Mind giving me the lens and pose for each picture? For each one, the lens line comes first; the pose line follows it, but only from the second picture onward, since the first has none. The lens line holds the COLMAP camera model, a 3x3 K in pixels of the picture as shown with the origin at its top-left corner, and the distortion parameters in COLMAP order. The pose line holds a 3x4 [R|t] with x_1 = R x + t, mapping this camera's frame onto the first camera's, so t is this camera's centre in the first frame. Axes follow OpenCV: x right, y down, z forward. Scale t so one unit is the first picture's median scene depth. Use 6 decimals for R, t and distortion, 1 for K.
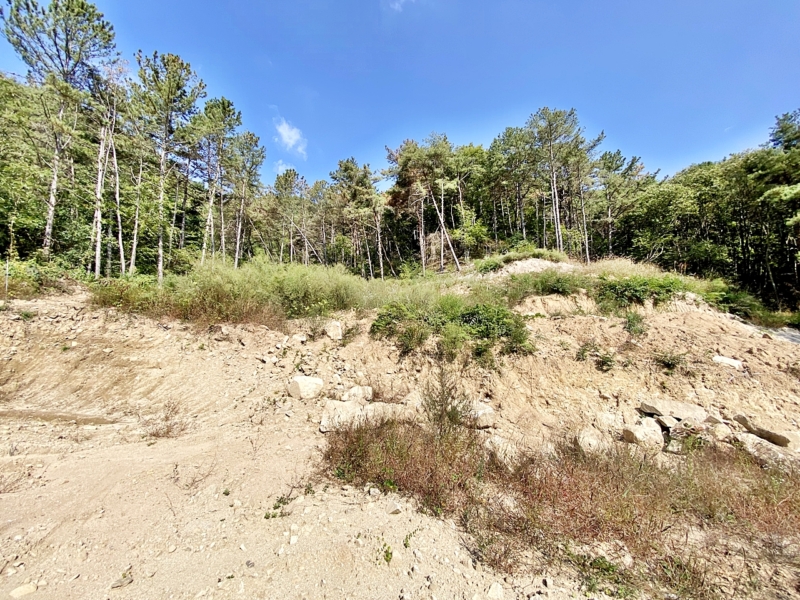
lens RADIAL K [[304.2, 0, 400.0], [0, 304.2, 300.0], [0, 0, 1]] dist [-0.037820, -0.000517]
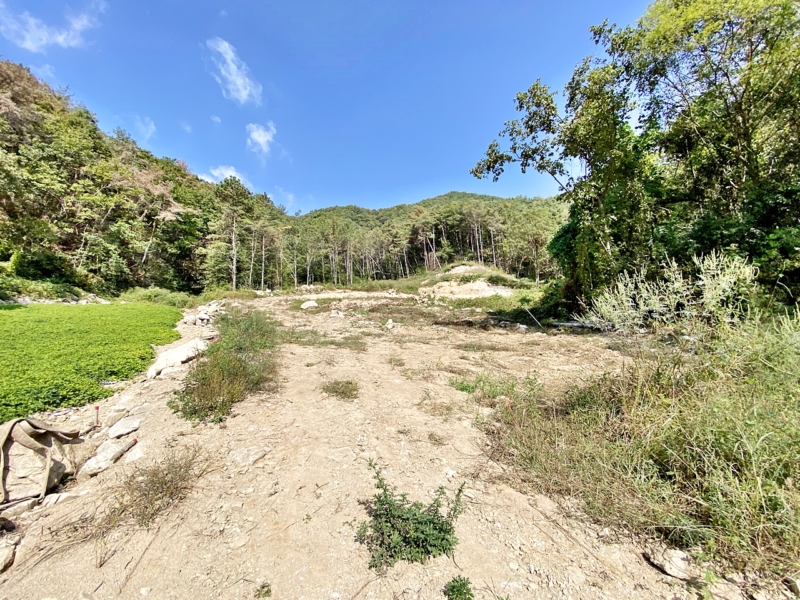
lens RADIAL K [[304.2, 0, 400.0], [0, 304.2, 300.0], [0, 0, 1]] dist [-0.037820, -0.000517]
pose [[0.984294, -0.063575, -0.164691, 0.248520], [0.071813, 0.996423, 0.044553, 0.002961], [0.161269, -0.055680, 0.985339, -1.289802]]
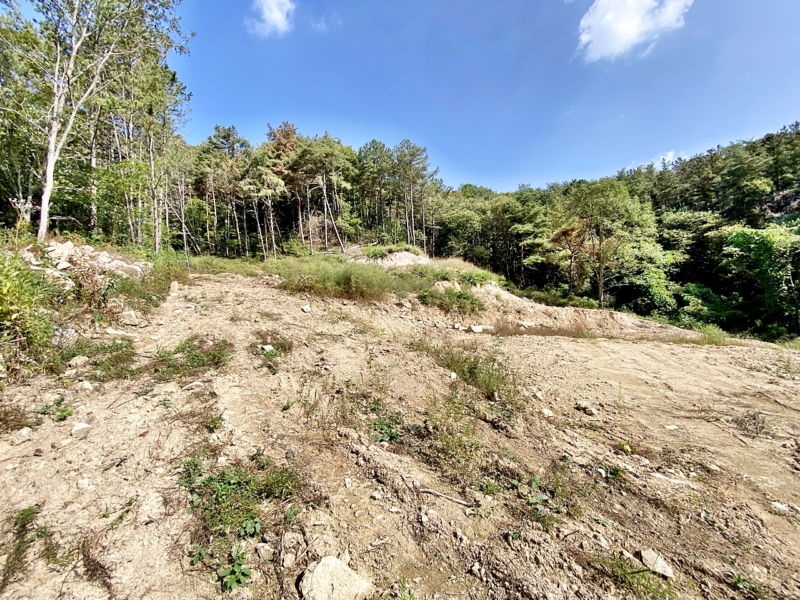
lens RADIAL K [[304.2, 0, 400.0], [0, 304.2, 300.0], [0, 0, 1]] dist [-0.037820, -0.000517]
pose [[0.794064, -0.026437, 0.607258, -0.371291], [-0.036619, 0.995158, 0.091207, -0.026763], [-0.606730, -0.094661, 0.789252, -0.140047]]
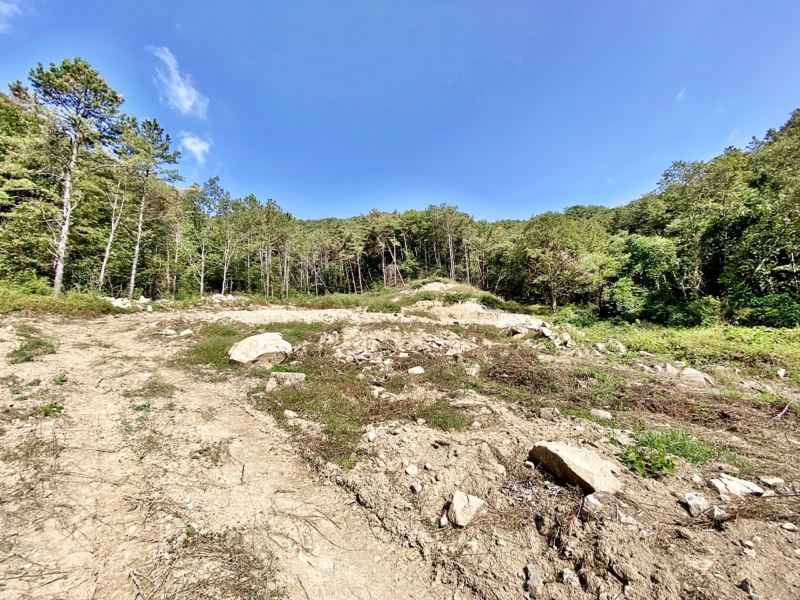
lens RADIAL K [[304.2, 0, 400.0], [0, 304.2, 300.0], [0, 0, 1]] dist [-0.037820, -0.000517]
pose [[0.994751, -0.023095, 0.099680, -0.014065], [0.024099, 0.999670, -0.008879, 0.000197], [-0.099442, 0.011234, 0.994980, -0.819664]]
